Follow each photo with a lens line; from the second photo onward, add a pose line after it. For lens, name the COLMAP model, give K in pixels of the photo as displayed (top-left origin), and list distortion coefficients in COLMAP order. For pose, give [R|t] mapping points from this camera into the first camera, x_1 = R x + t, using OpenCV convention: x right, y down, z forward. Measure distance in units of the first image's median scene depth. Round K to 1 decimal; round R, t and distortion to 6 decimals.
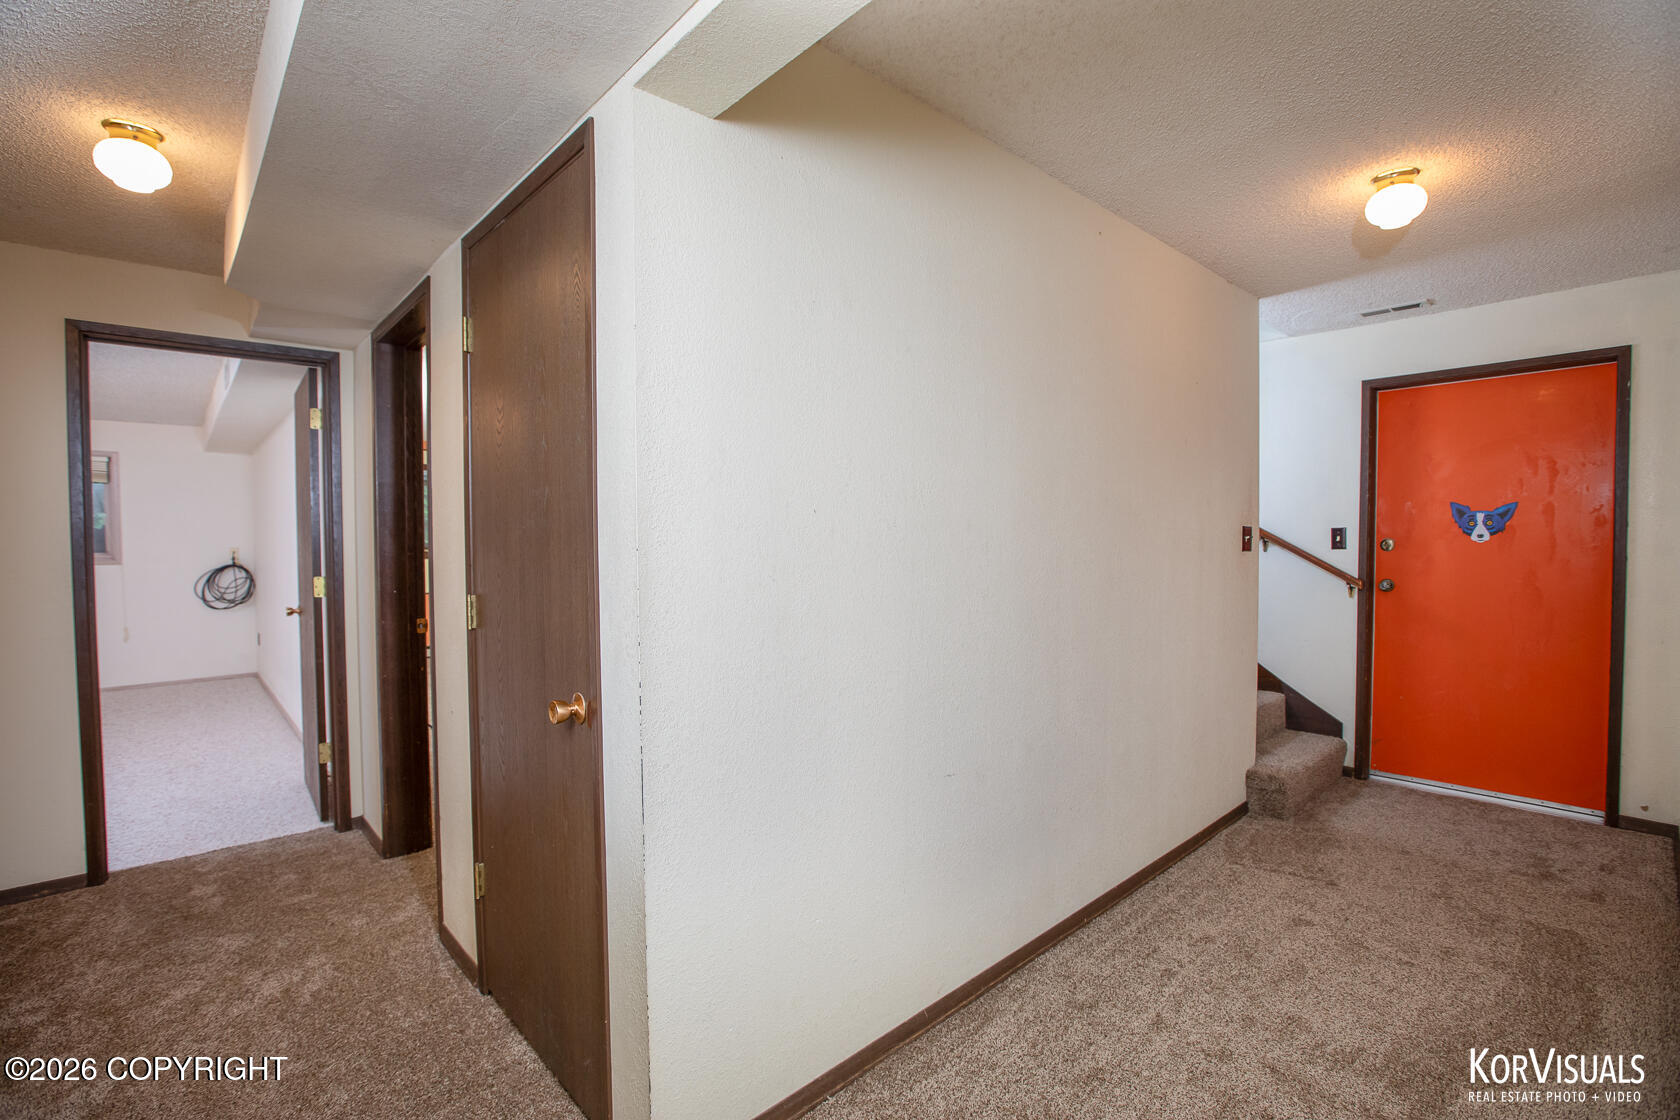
lens RADIAL K [[770.4, 0, 848.6], [0, 770.4, 558.3], [0, 0, 1]] dist [-0.048224, 0.014945]
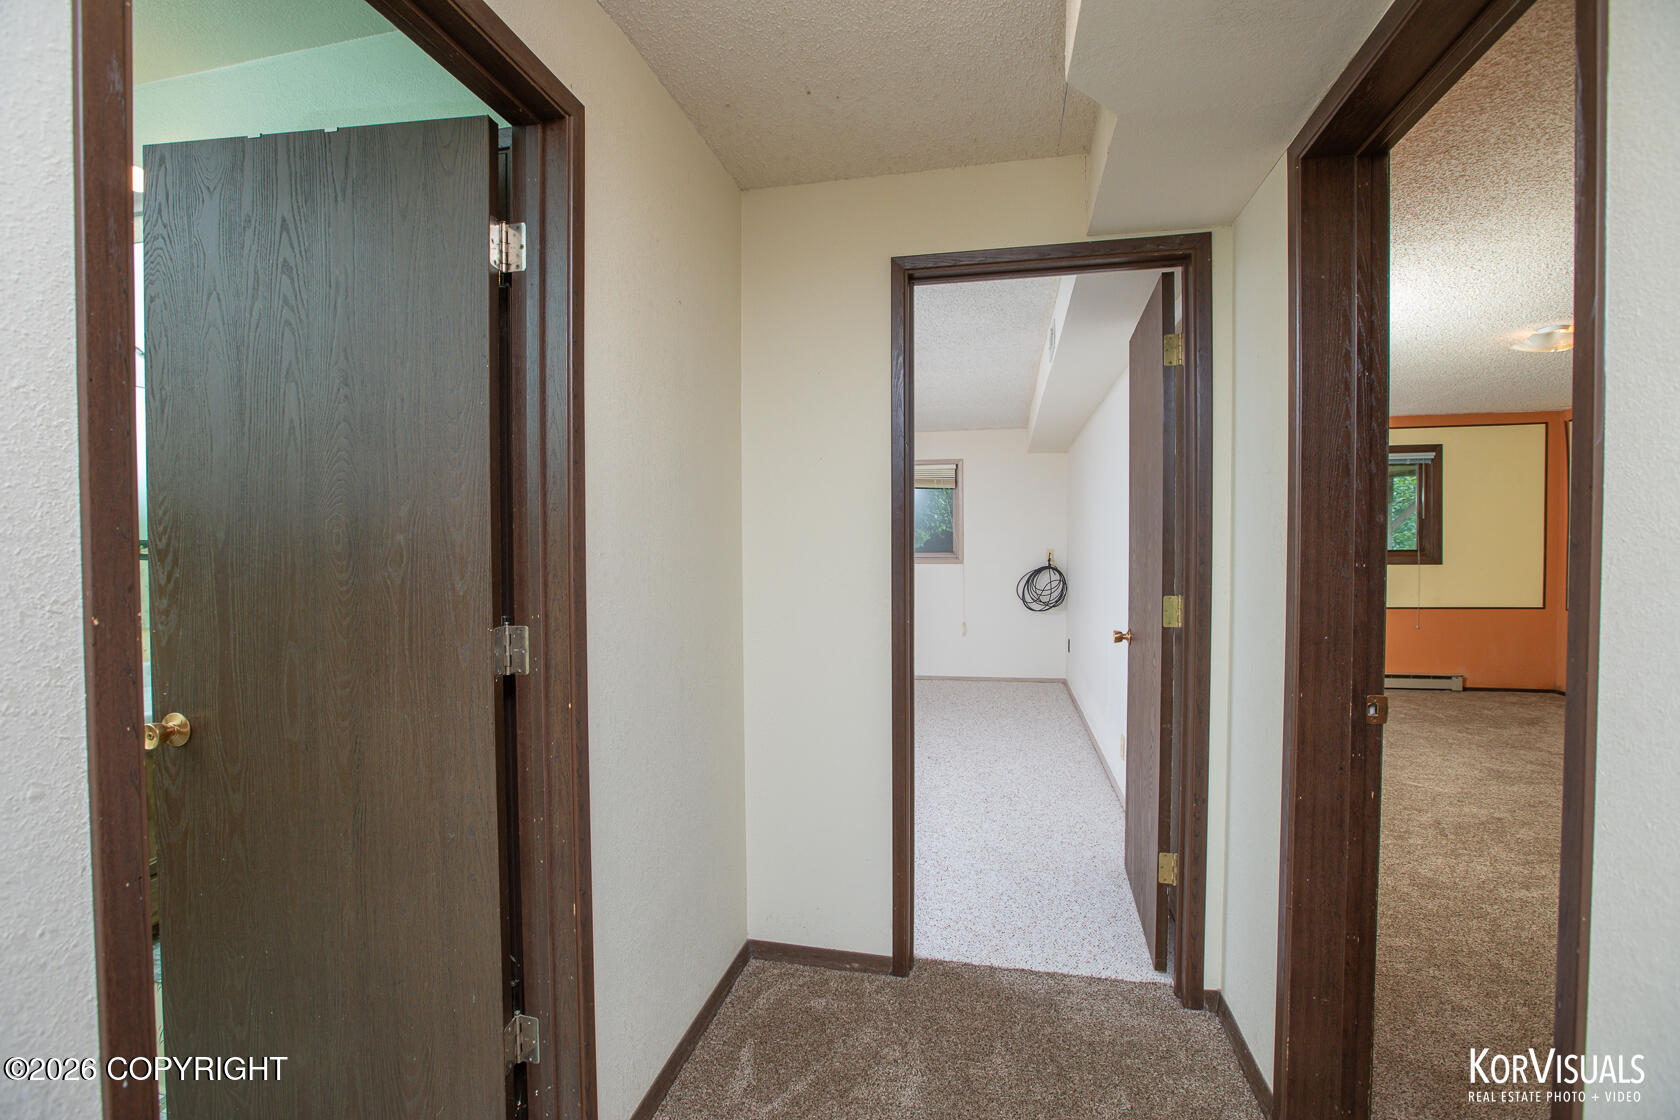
lens RADIAL K [[770.4, 0, 831.1], [0, 770.4, 564.0], [0, 0, 1]] dist [-0.048224, 0.014945]
pose [[0.575987, 0.025728, -0.817054, -0.335317], [-0.023774, 0.999609, 0.014716, -0.005286], [0.817113, 0.010948, 0.576374, 0.386061]]
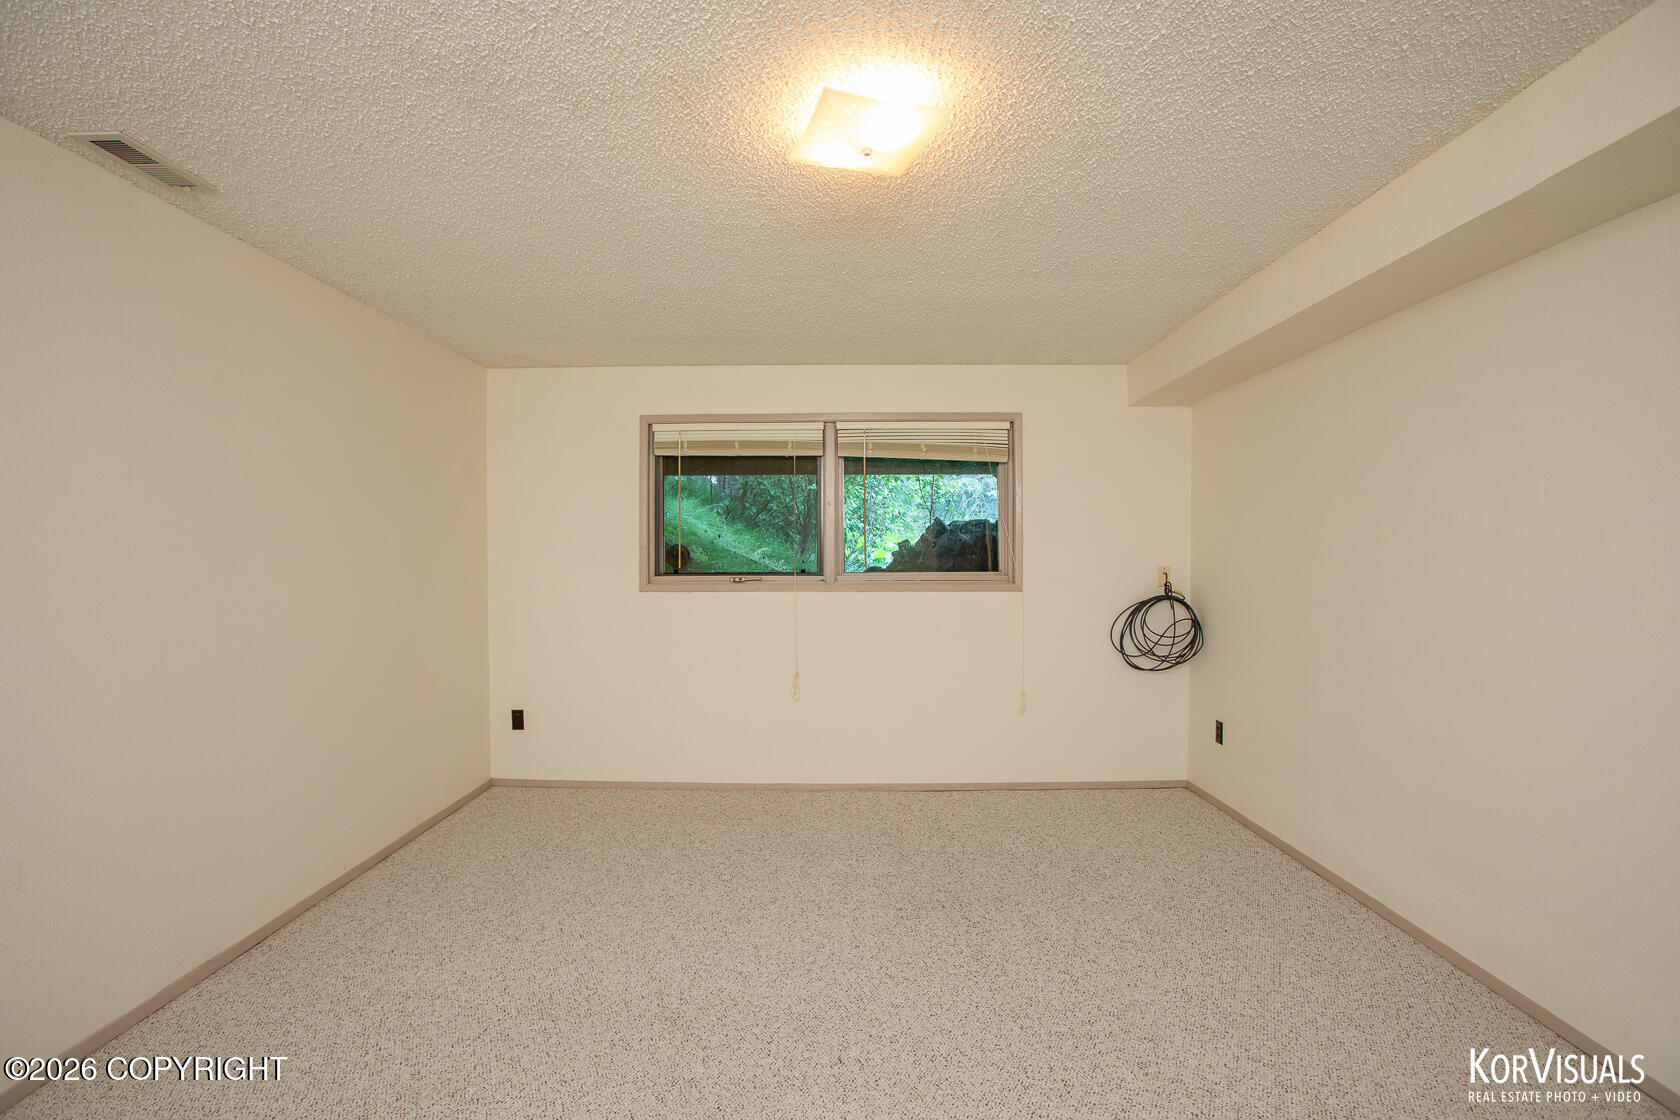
lens RADIAL K [[770.4, 0, 838.7], [0, 770.4, 558.8], [0, 0, 1]] dist [-0.048224, 0.014945]
pose [[0.741533, 0.013487, -0.670781, -1.225736], [-0.027895, 0.999553, -0.010739, -0.013554], [0.670337, 0.026675, 0.741578, 0.776177]]
